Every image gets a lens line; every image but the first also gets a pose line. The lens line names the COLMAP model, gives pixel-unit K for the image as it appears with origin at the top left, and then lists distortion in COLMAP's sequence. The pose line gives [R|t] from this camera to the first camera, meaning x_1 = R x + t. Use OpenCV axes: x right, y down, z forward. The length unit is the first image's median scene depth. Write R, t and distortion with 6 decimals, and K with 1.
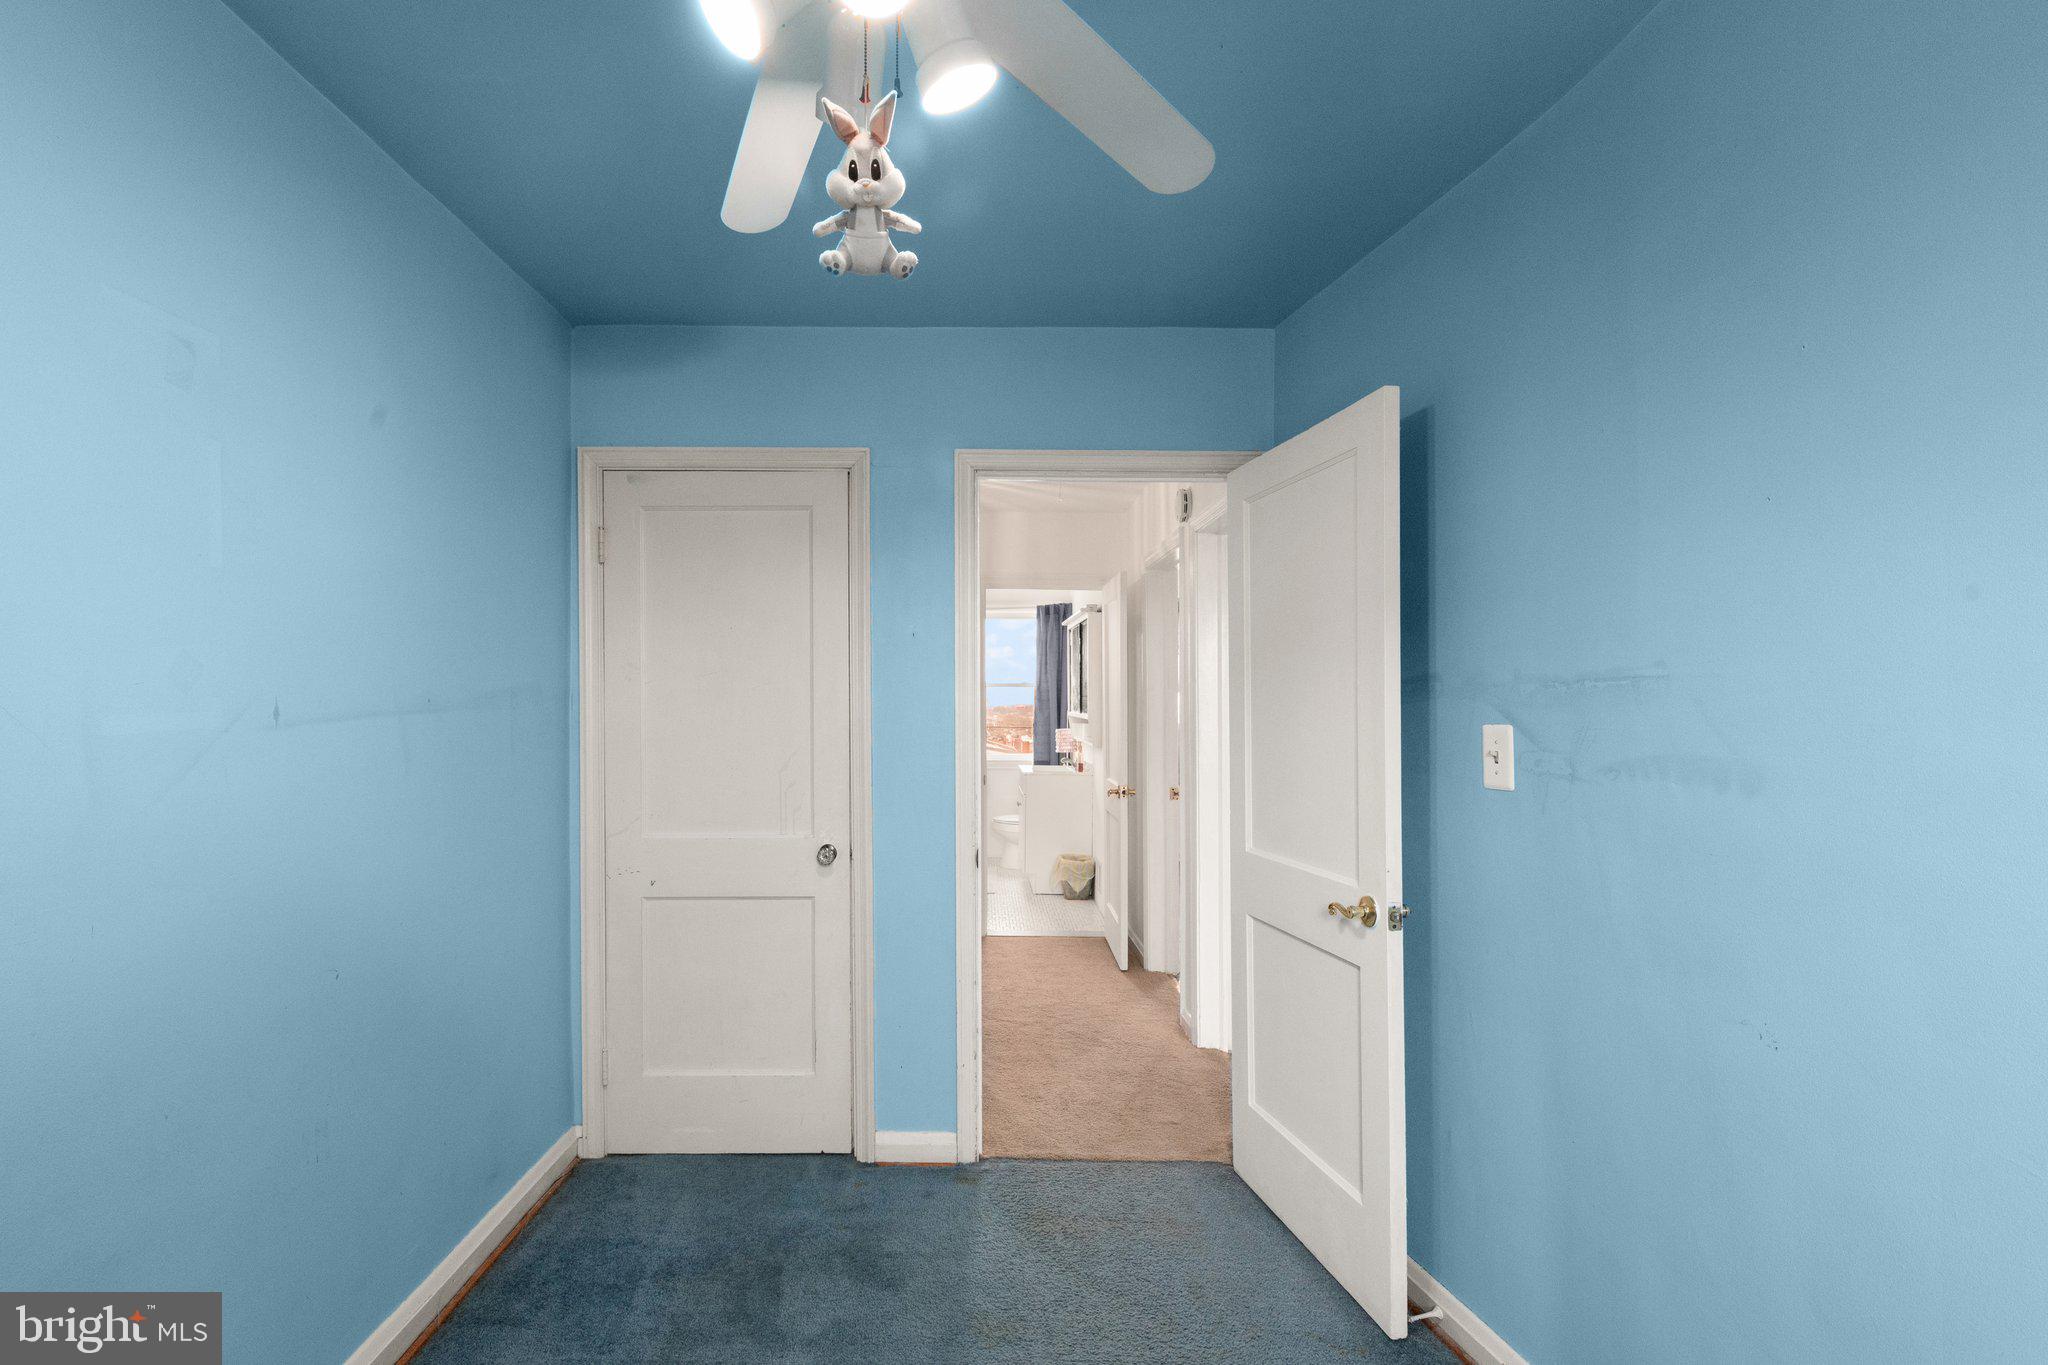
lens RADIAL K [[947.2, 0, 1019.5], [0, 947.2, 687.9], [0, 0, 1]] dist [0.008568, -0.001222]
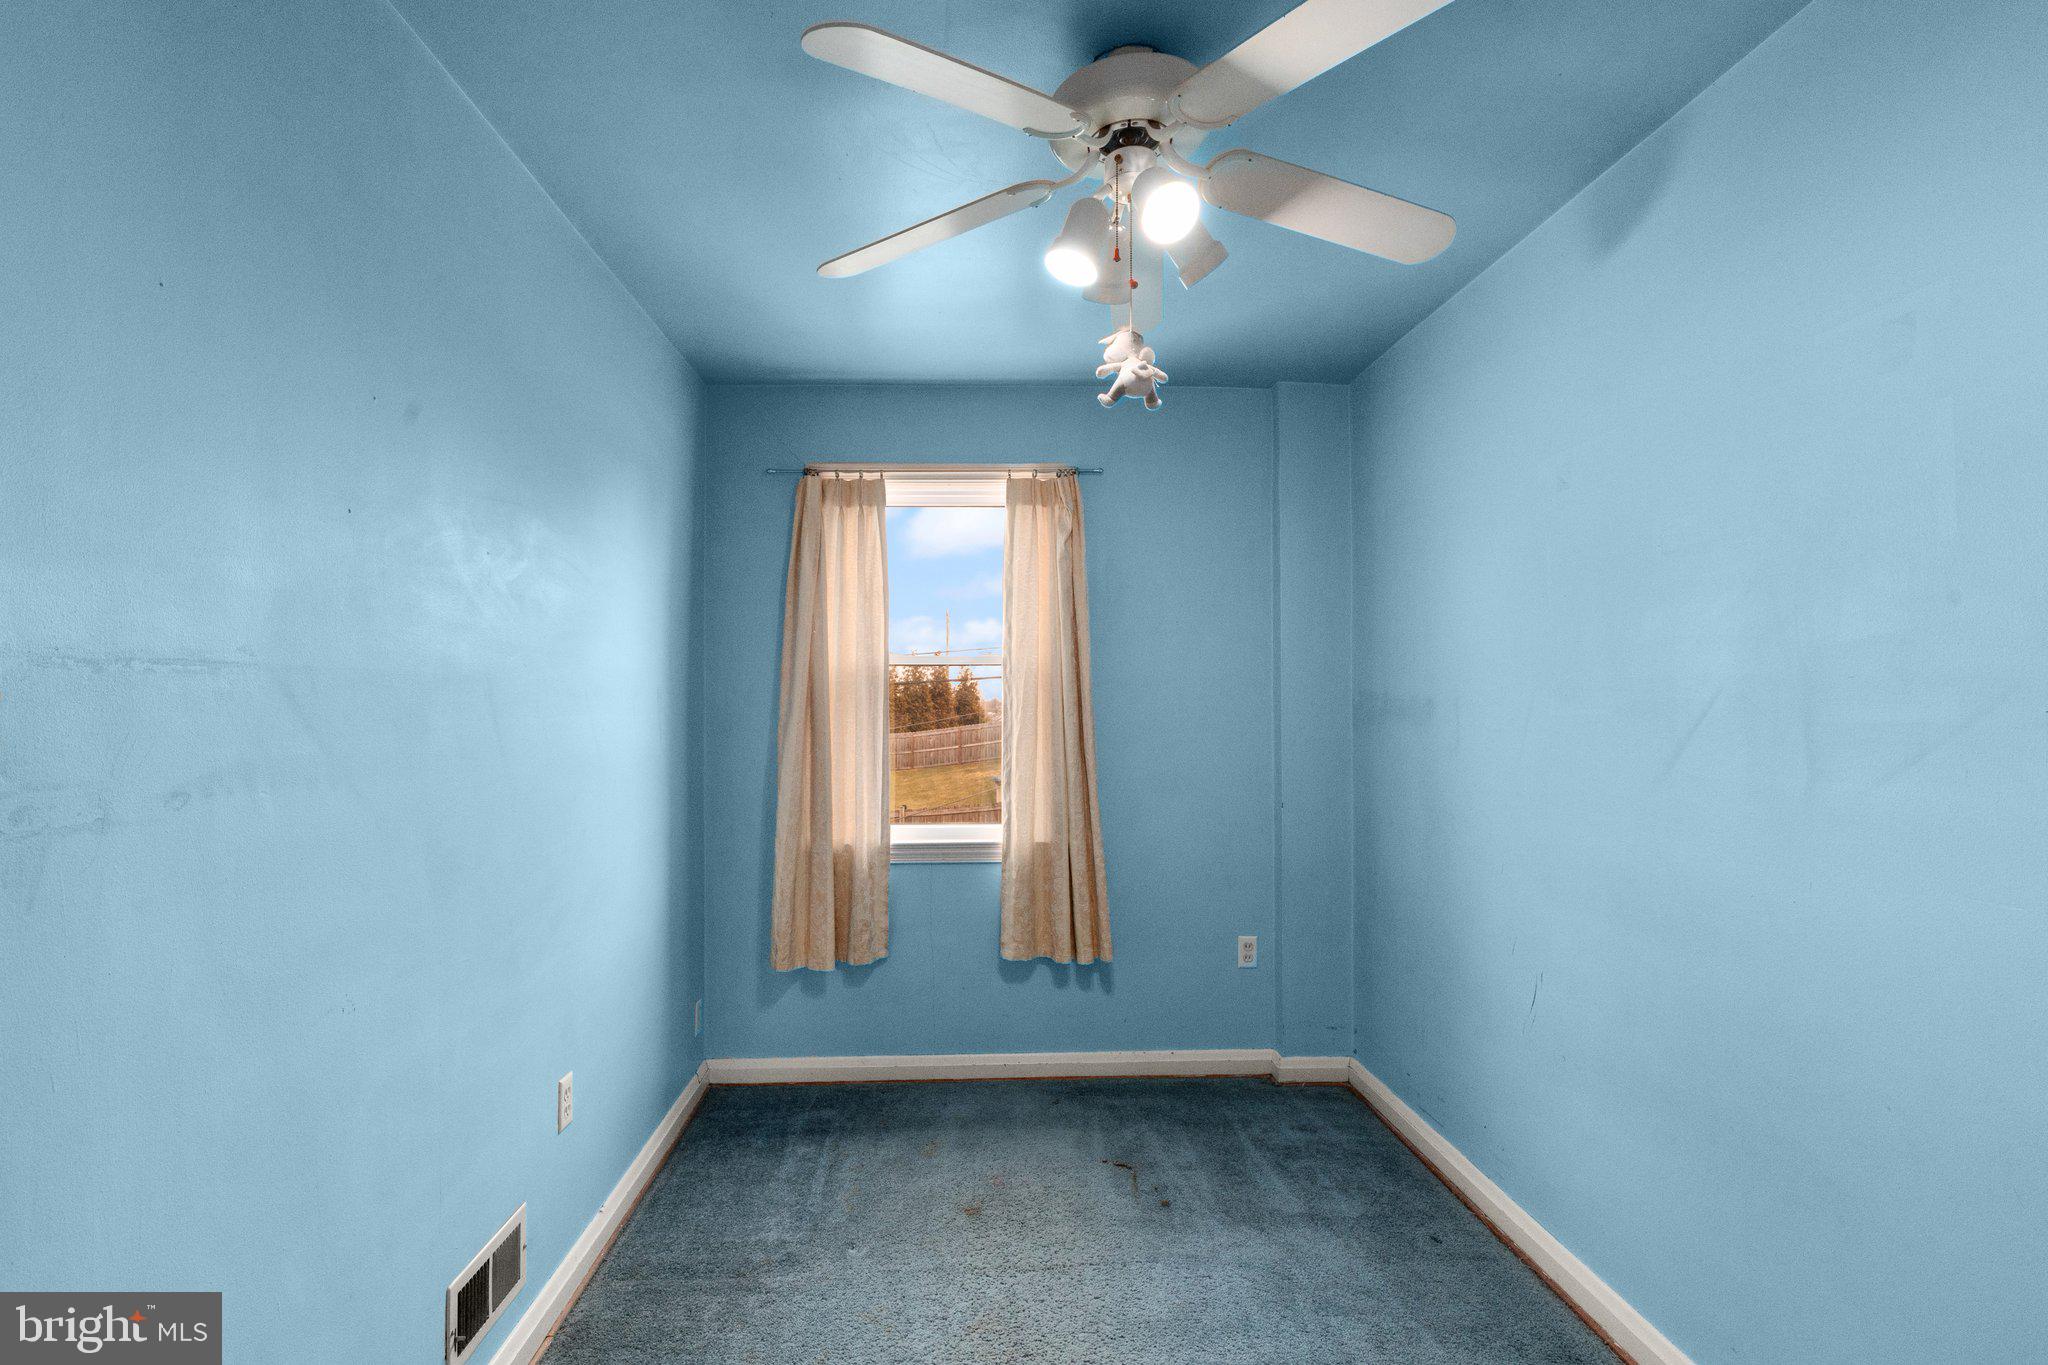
lens RADIAL K [[947.2, 0, 1021.9], [0, 947.2, 685.5], [0, 0, 1]] dist [0.008568, -0.001222]
pose [[-0.999977, 0.002648, -0.006248, 0.017441], [0.002833, 0.999552, -0.029780, 0.026672], [0.006167, -0.029797, -0.999537, 1.533117]]
